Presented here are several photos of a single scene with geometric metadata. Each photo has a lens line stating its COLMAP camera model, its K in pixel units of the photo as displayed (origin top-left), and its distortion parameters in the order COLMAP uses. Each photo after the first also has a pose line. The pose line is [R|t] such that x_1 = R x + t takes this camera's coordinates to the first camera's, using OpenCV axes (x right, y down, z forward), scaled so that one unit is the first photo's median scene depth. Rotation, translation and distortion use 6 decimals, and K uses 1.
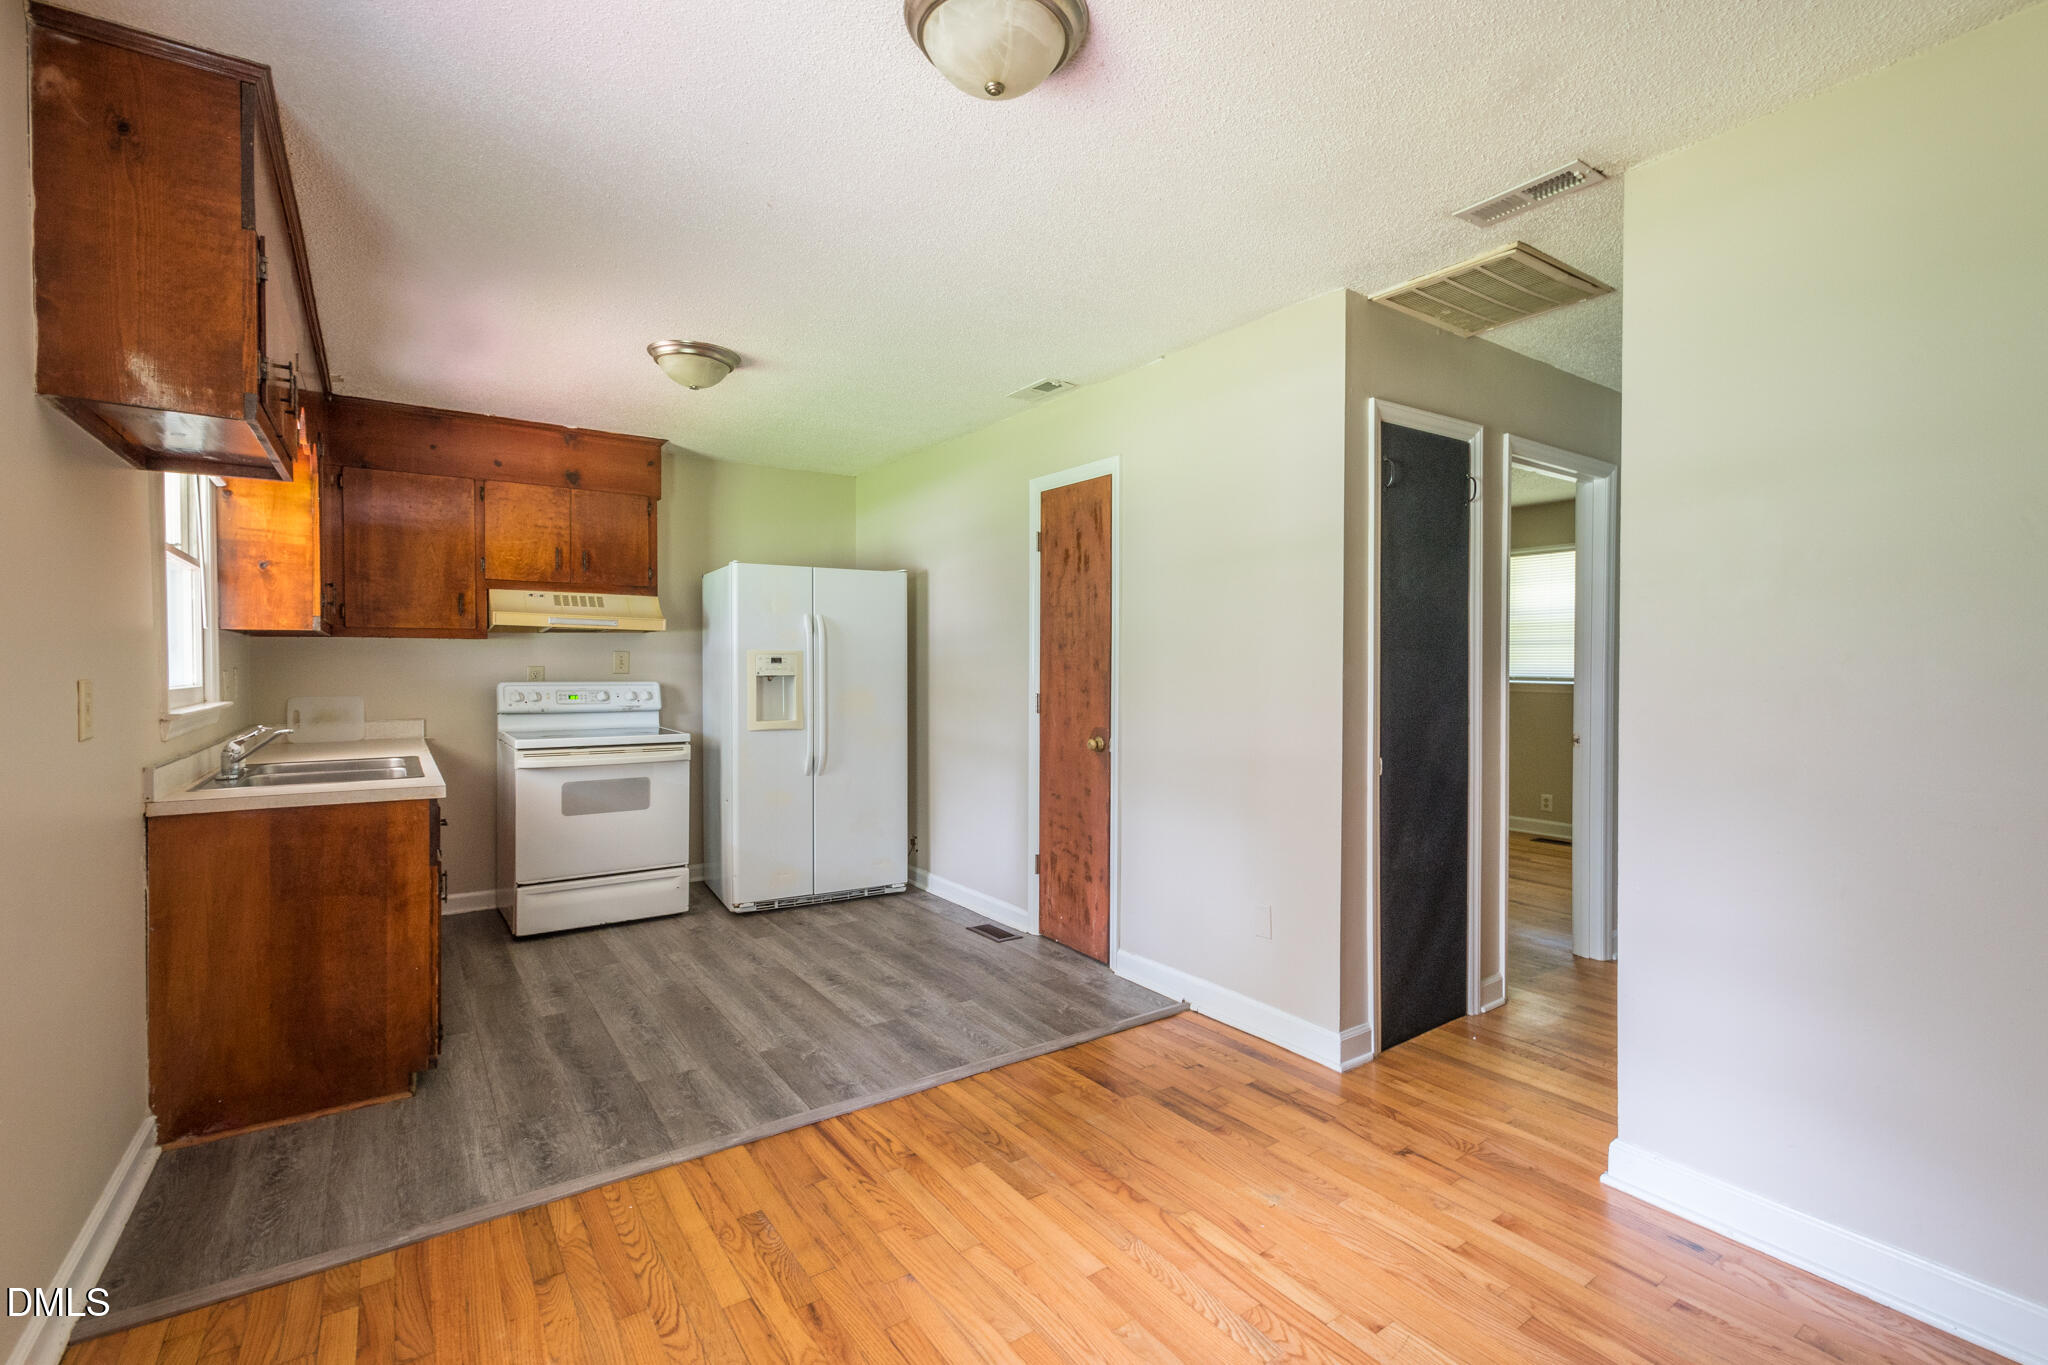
lens RADIAL K [[921.8, 0, 1027.6], [0, 921.8, 678.9], [0, 0, 1]] dist [0.003234, -0.000004]
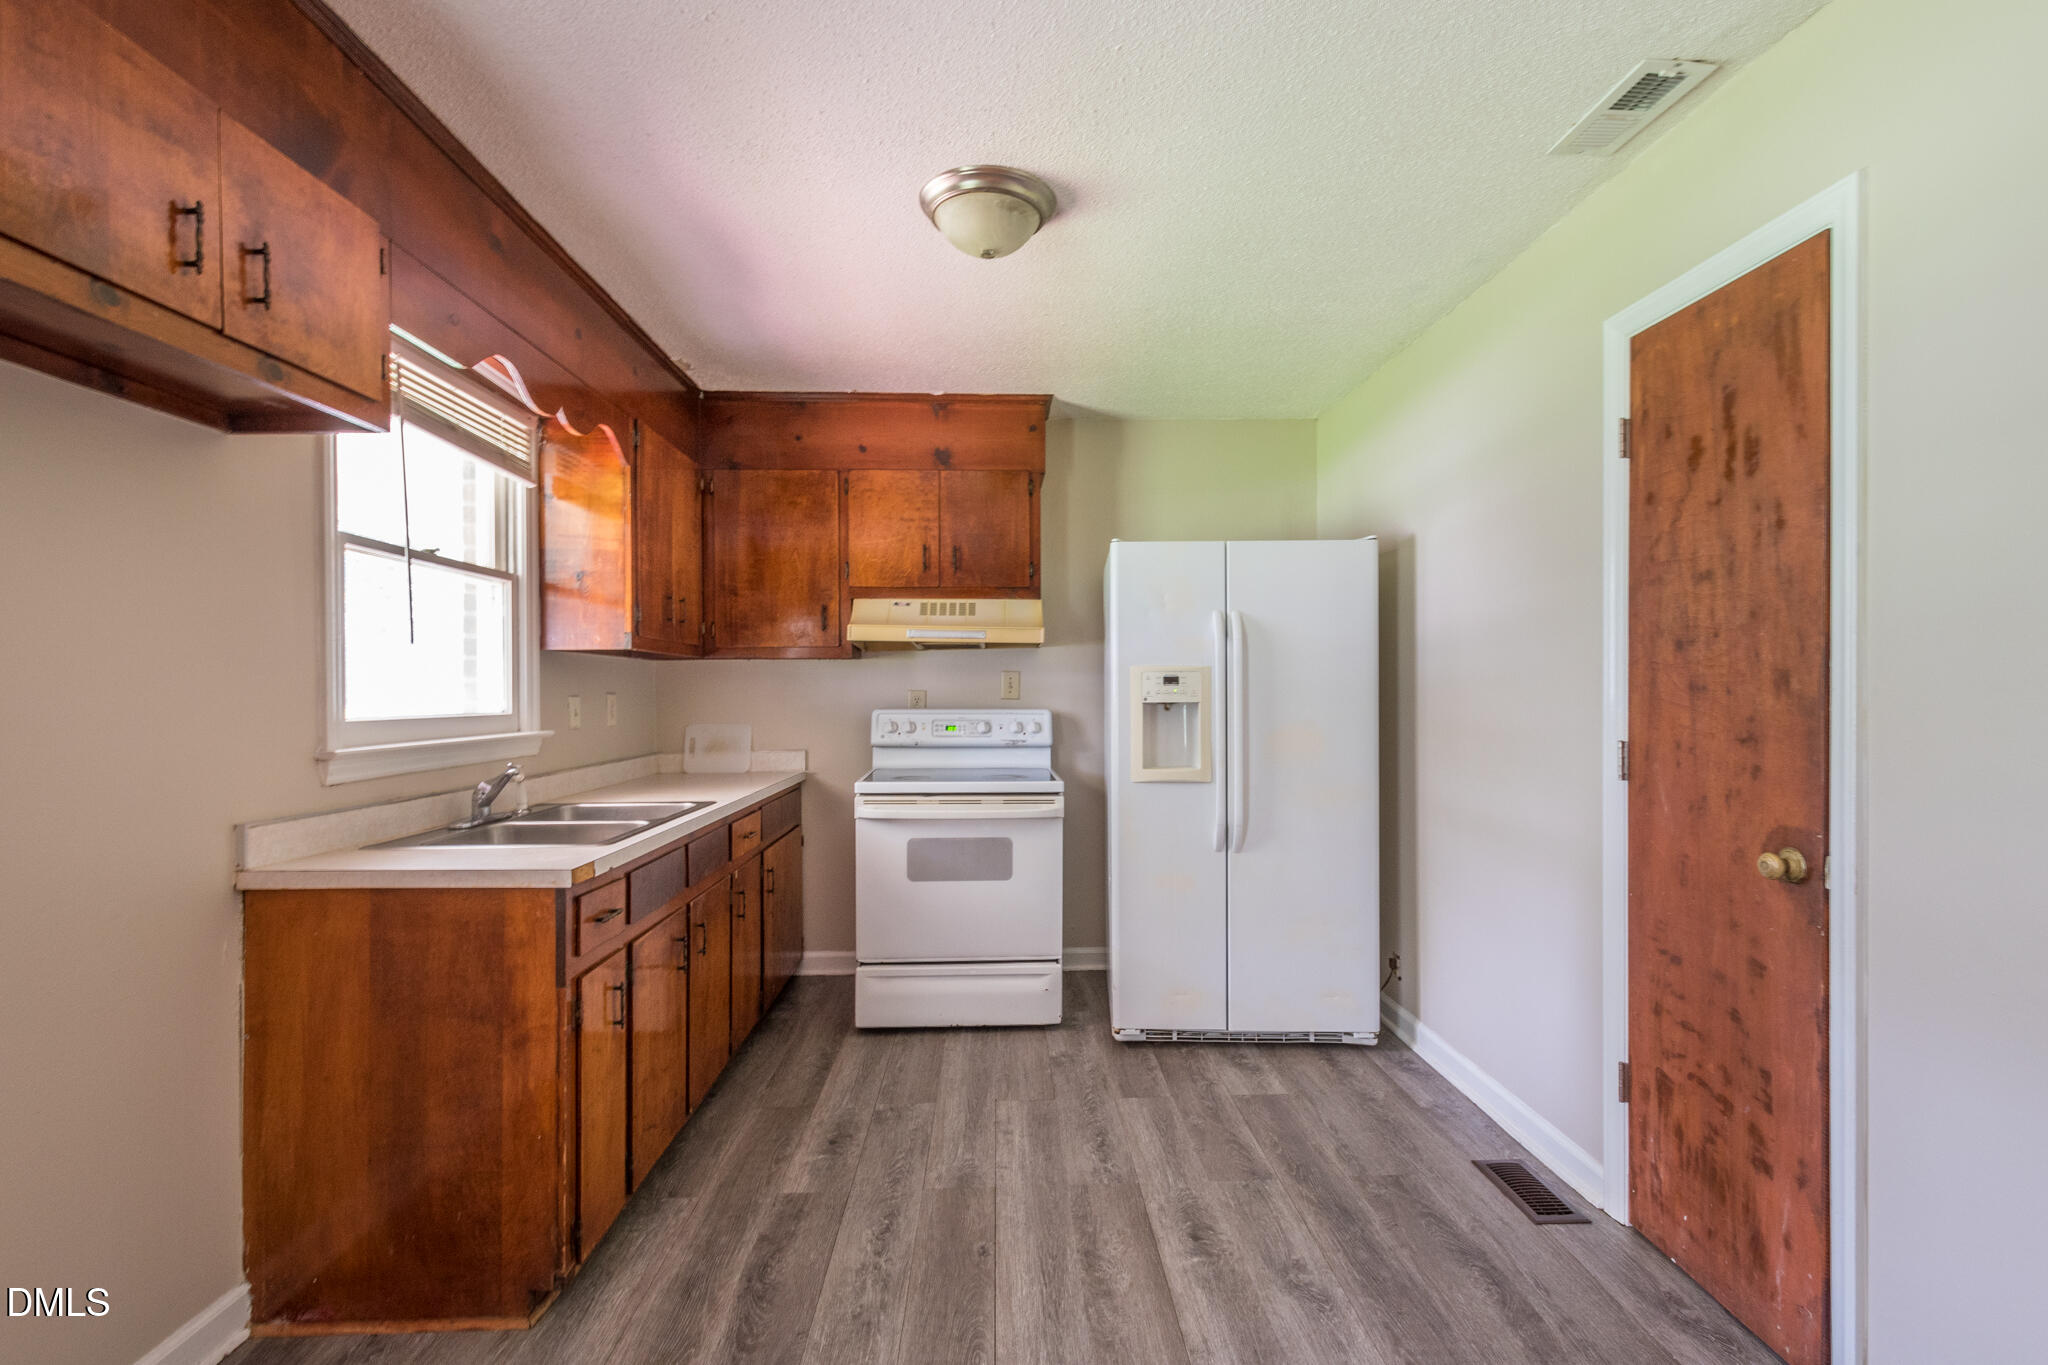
lens RADIAL K [[921.8, 0, 1041.1], [0, 921.8, 693.0], [0, 0, 1]] dist [0.003234, -0.000004]
pose [[0.850943, -0.002098, -0.525253, 0.005405], [-0.003363, 0.999950, -0.009441, -0.004658], [0.525247, 0.009800, 0.850894, 0.432288]]
